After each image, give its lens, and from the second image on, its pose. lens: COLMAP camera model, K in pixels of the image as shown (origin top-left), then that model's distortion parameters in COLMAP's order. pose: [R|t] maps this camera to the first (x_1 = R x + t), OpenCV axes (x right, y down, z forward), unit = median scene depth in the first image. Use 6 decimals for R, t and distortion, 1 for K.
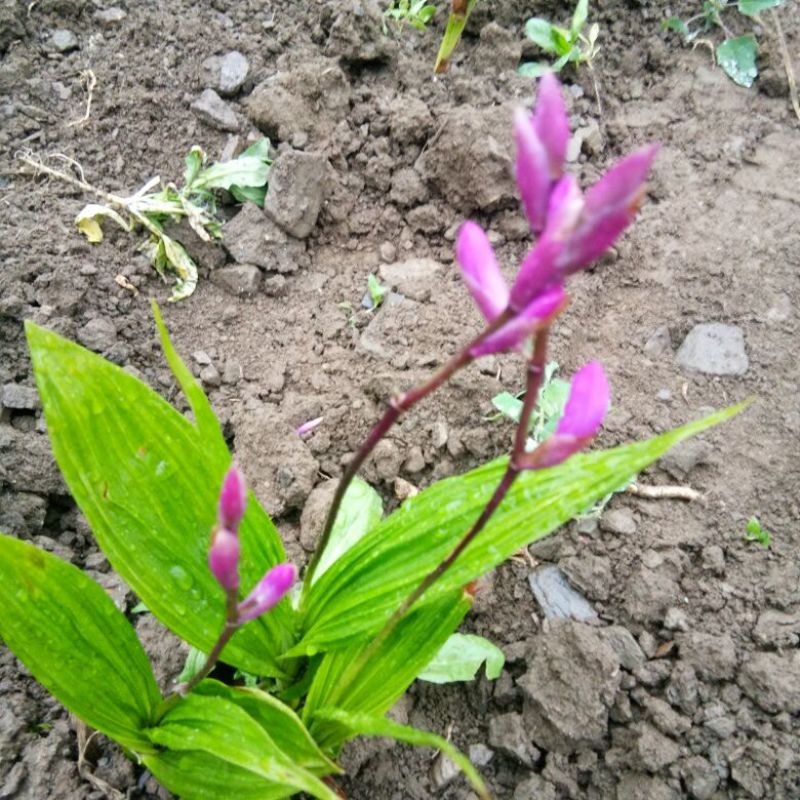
lens RADIAL K [[843.0, 0, 387.2], [0, 843.0, 401.4], [0, 0, 1]] dist [0.134552, -0.228973]
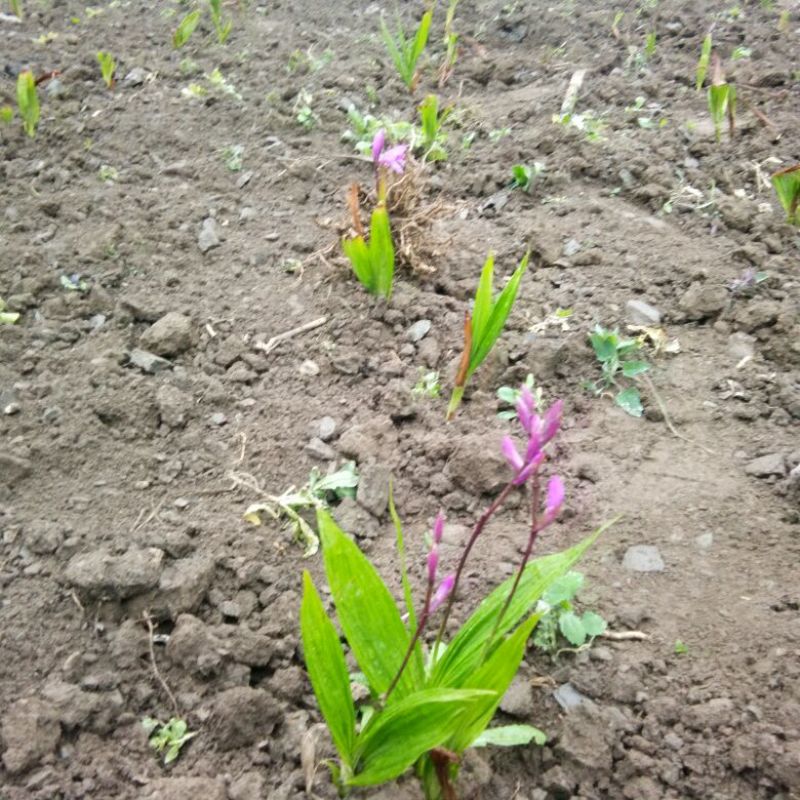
lens RADIAL K [[843.0, 0, 387.2], [0, 843.0, 401.4], [0, 0, 1]] dist [0.134552, -0.228973]
pose [[0.996958, -0.066373, 0.040850, -0.132466], [0.077327, 0.907792, -0.412231, 0.262288], [-0.009722, 0.414136, 0.910163, -0.528945]]
